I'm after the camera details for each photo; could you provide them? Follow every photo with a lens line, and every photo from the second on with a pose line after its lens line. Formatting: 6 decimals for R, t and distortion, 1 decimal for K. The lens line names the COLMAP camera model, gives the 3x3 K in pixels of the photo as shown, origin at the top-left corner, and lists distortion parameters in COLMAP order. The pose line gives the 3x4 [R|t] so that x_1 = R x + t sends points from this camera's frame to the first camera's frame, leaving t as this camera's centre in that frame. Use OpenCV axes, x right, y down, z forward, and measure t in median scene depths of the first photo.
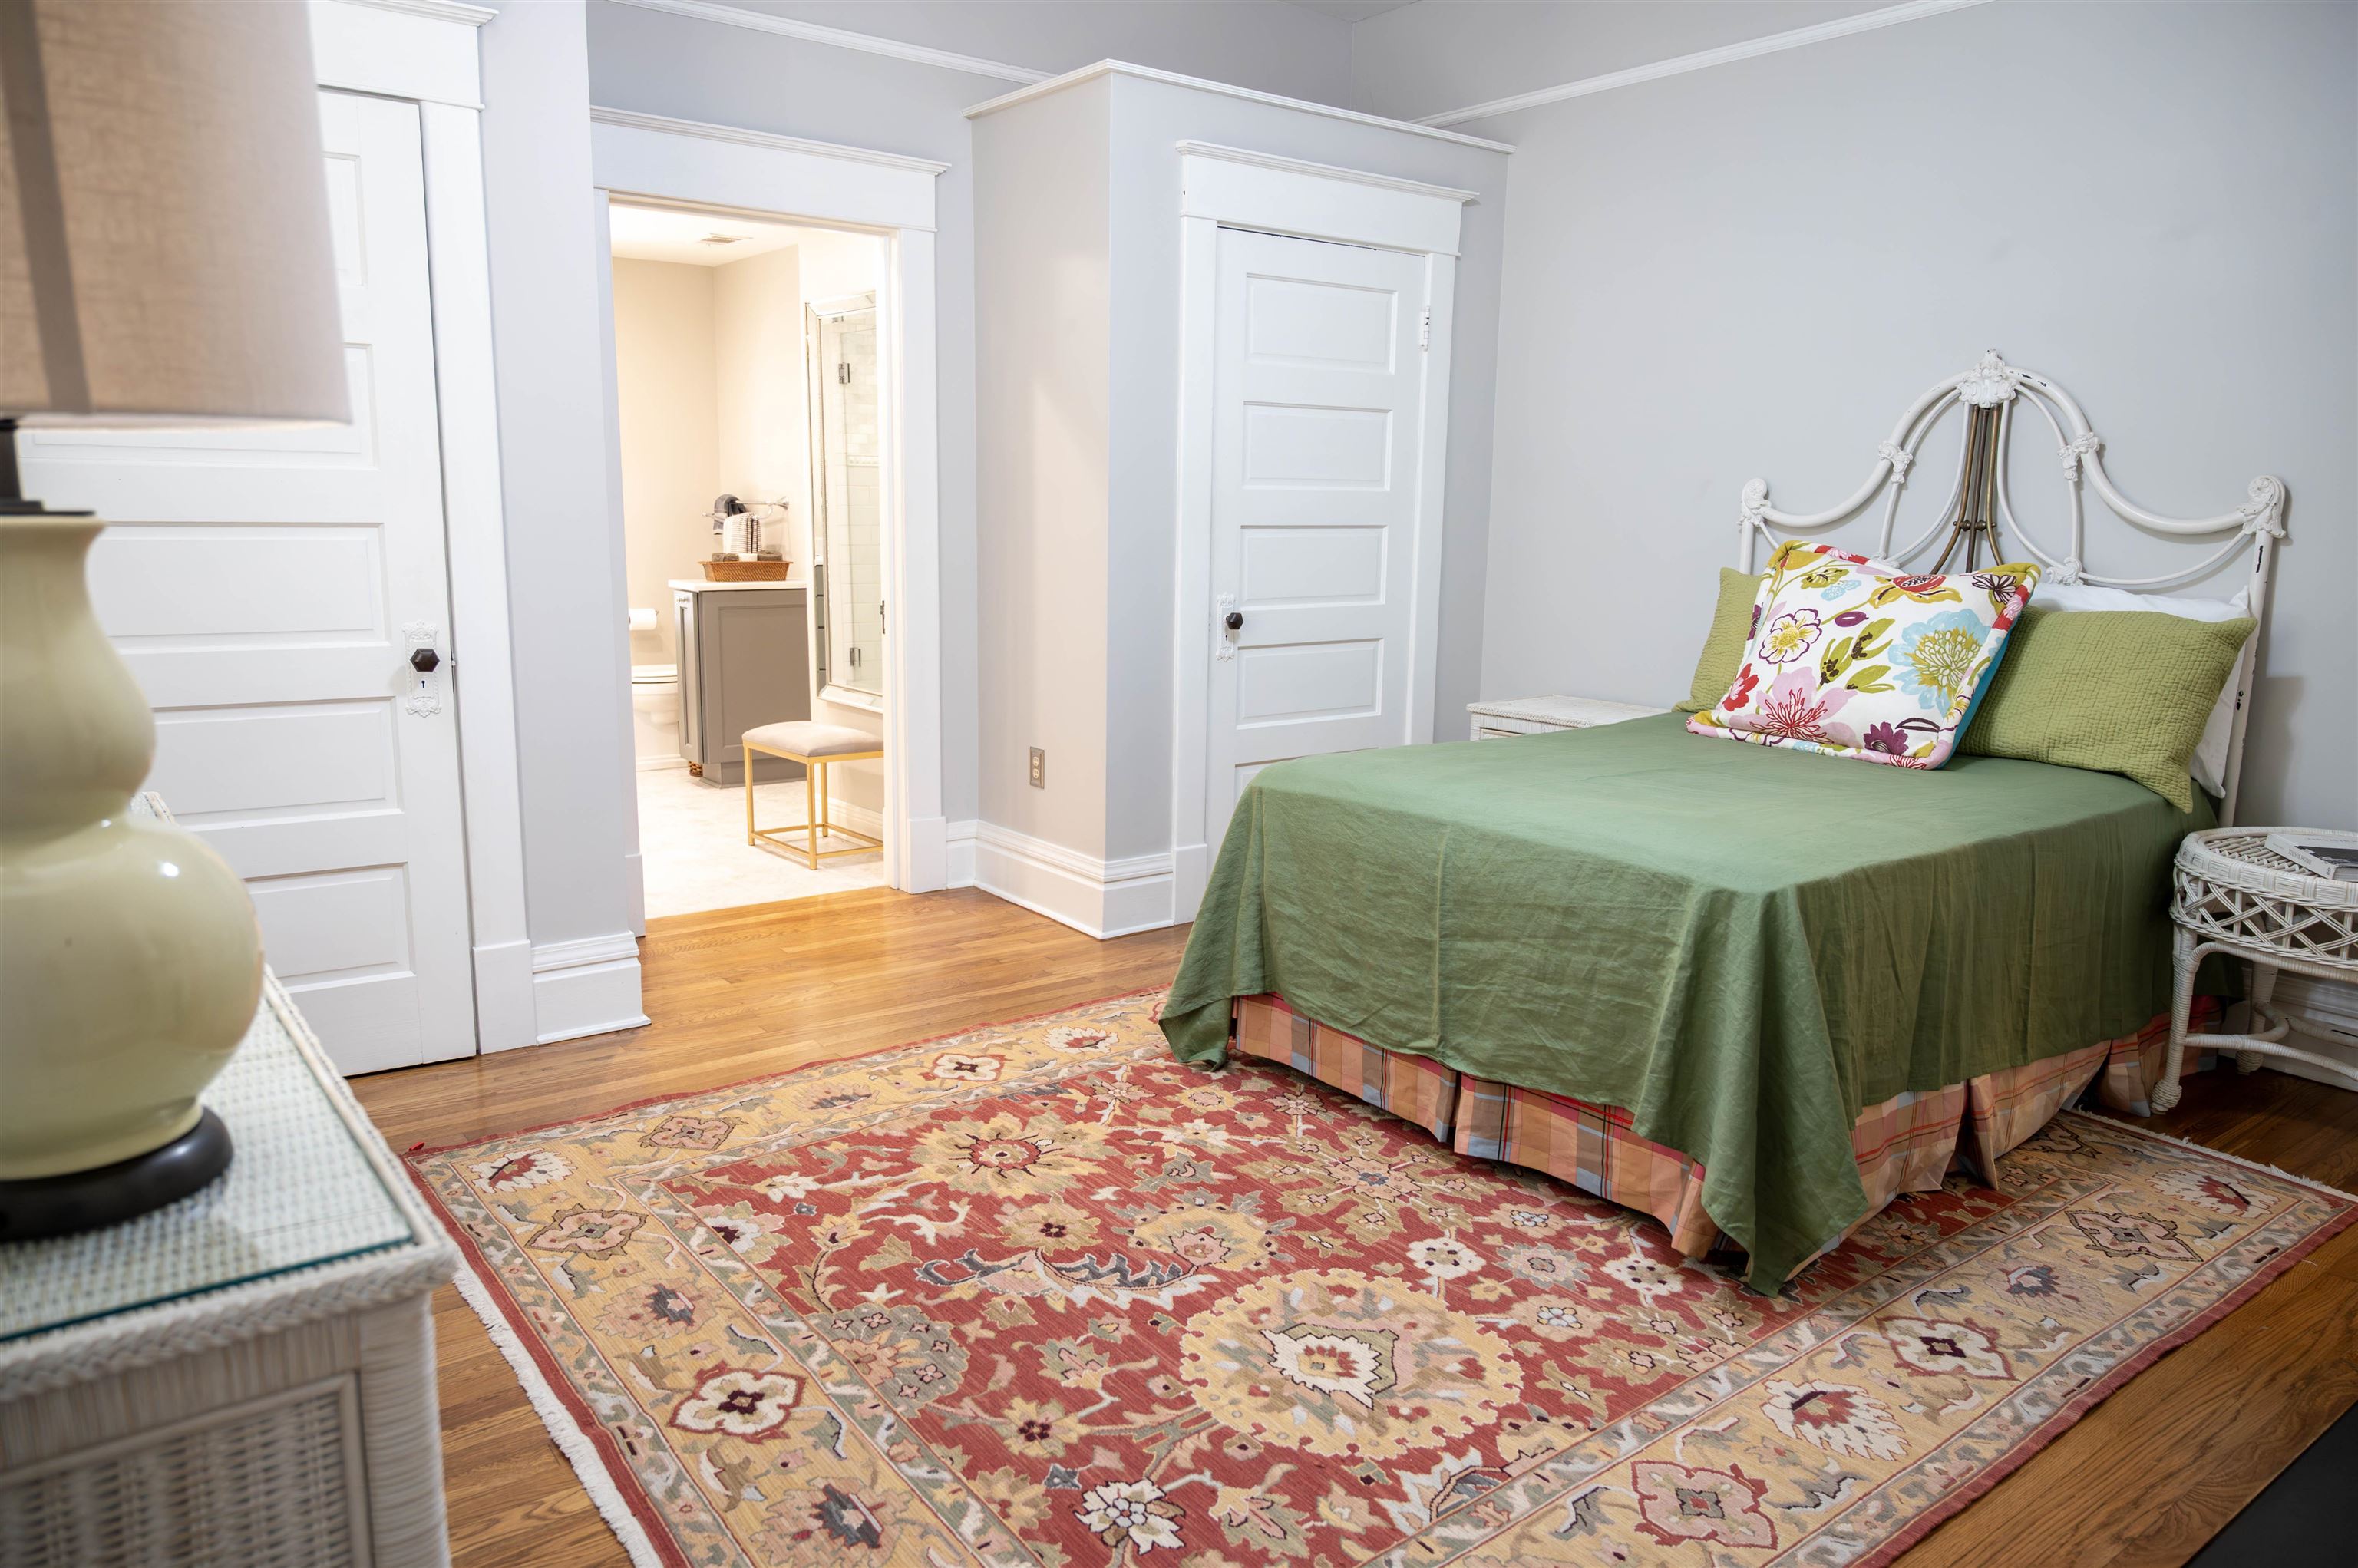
lens RADIAL K [[1605.1, 0, 1184.1], [0, 1605.1, 783.4], [0, 0, 1]] dist [-0.006431, 0.005024]
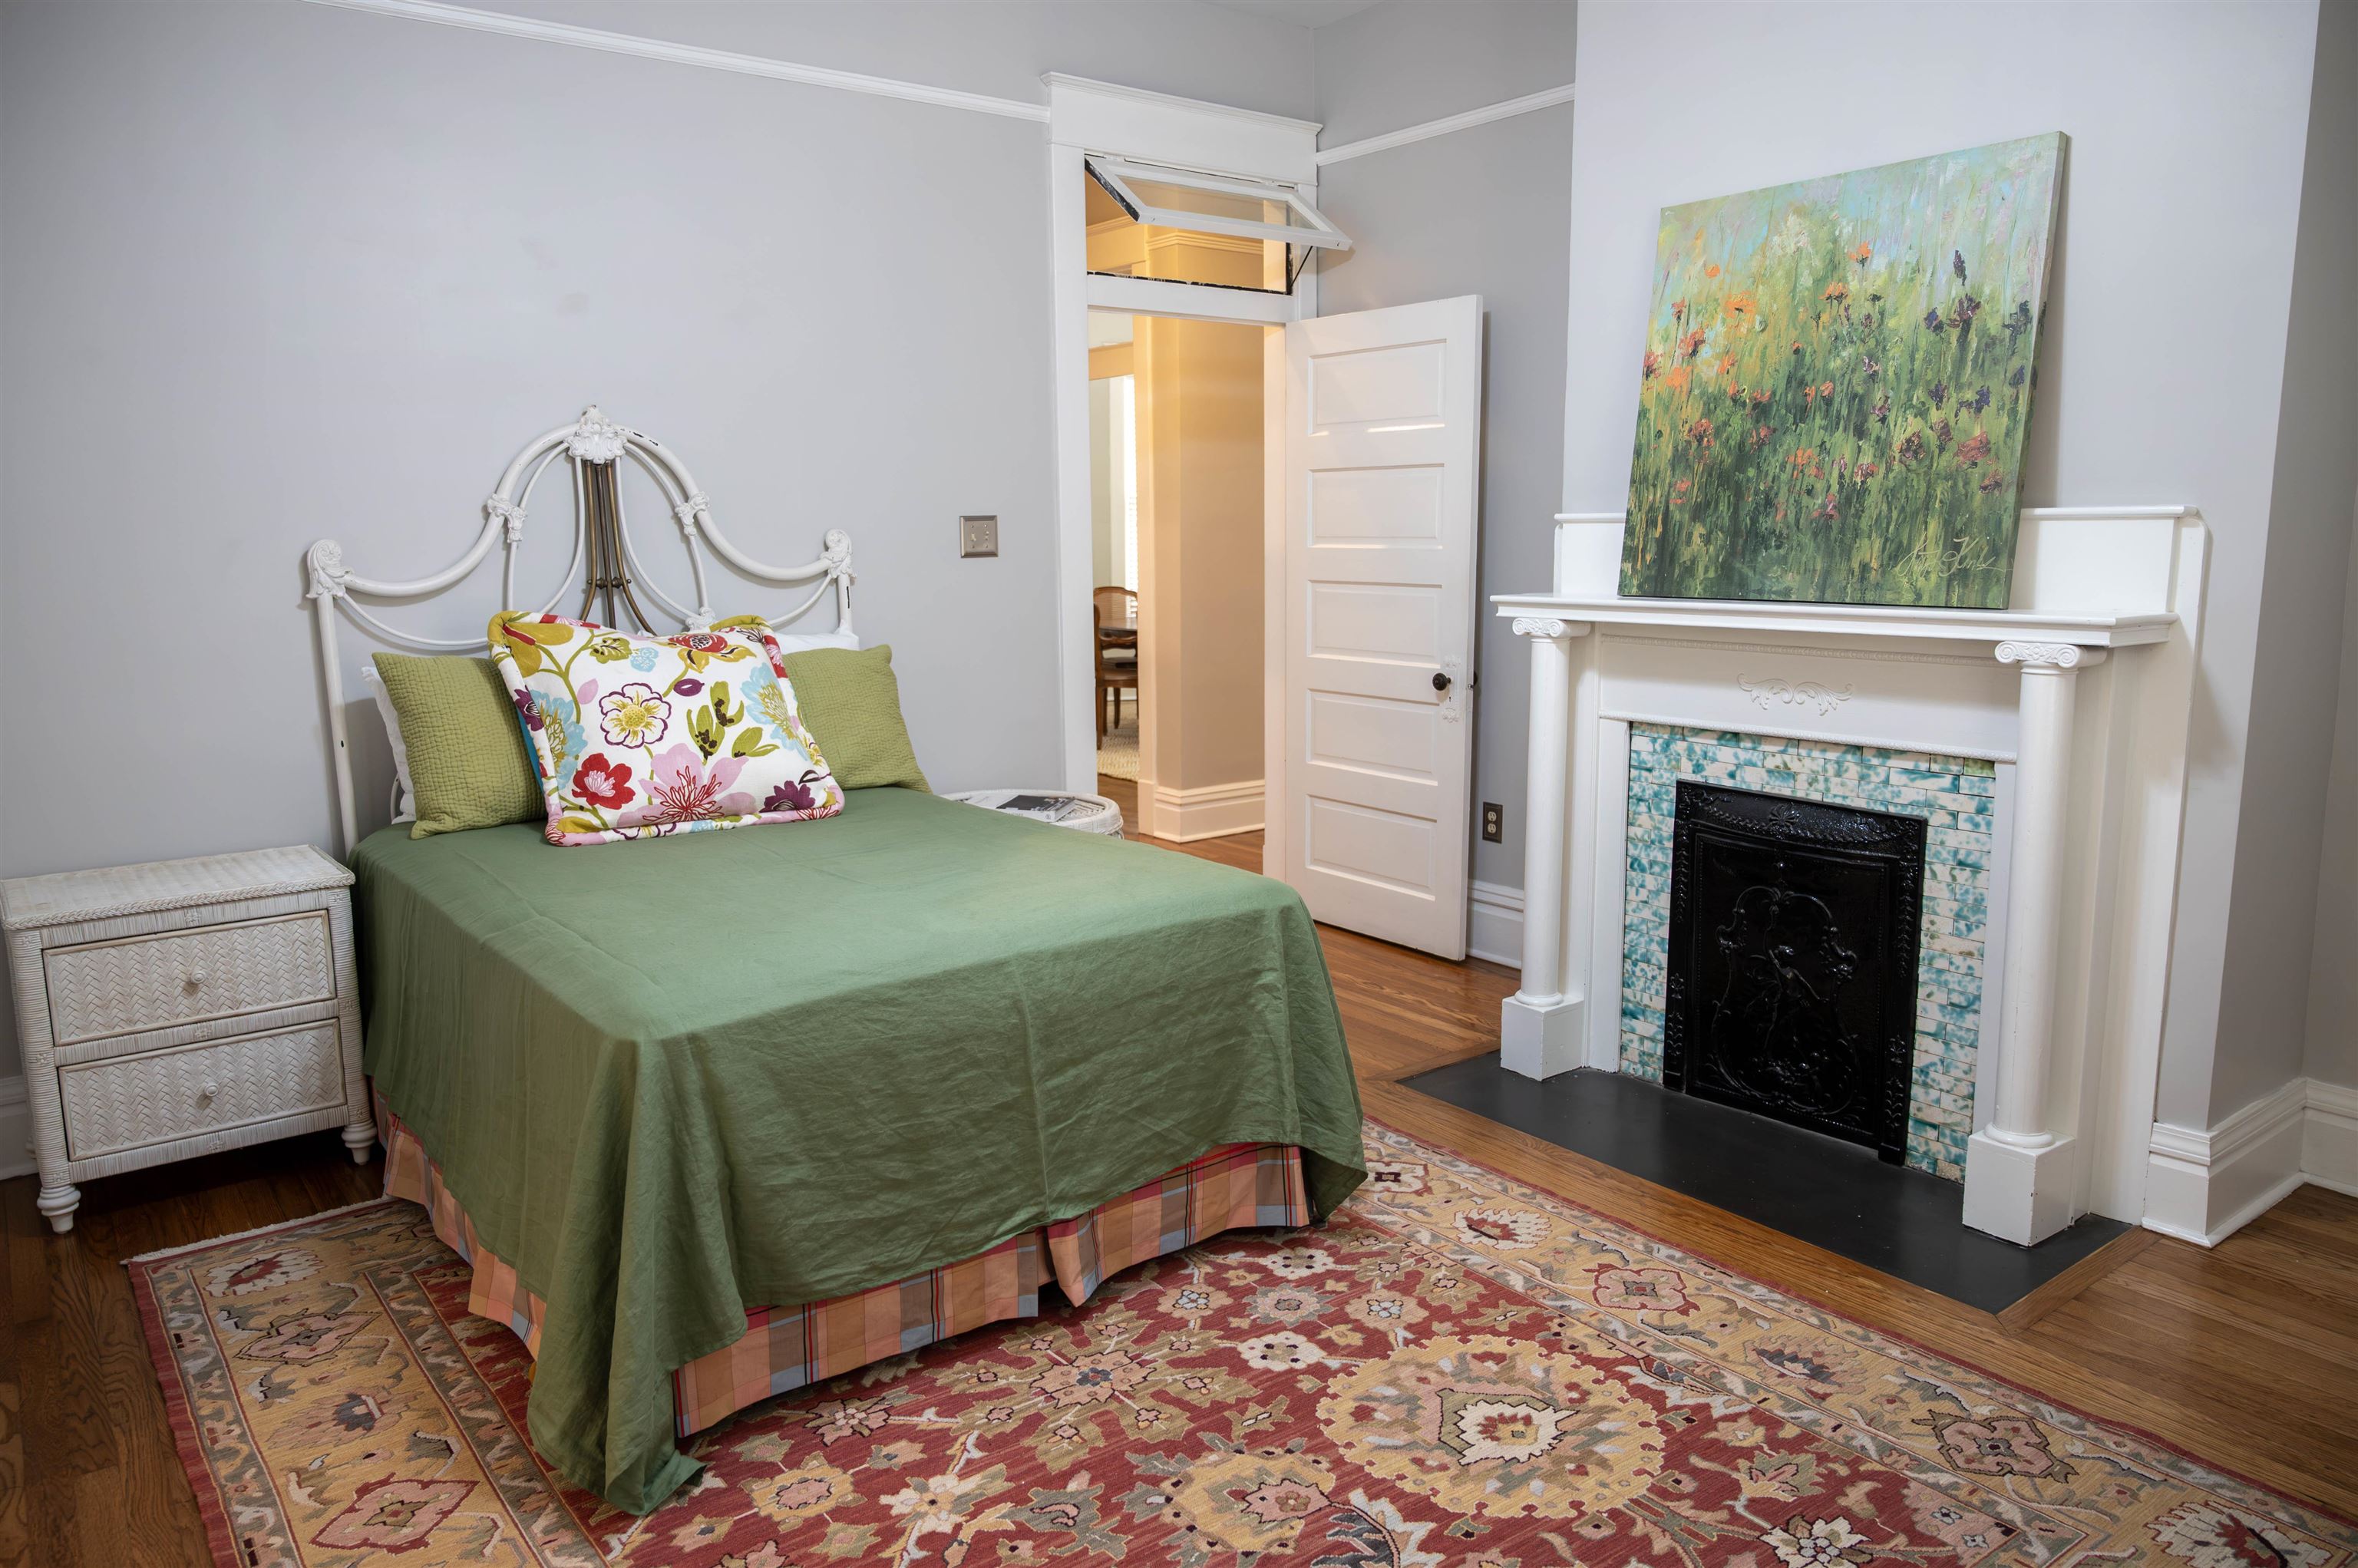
lens RADIAL K [[1605.1, 0, 1185.4], [0, 1605.1, 787.3], [0, 0, 1]] dist [-0.006431, 0.005024]
pose [[0.000919, -0.178145, 0.984004, -0.700813], [0.184009, 0.967232, 0.174936, -0.207900], [-0.982924, 0.180905, 0.033669, 0.911805]]
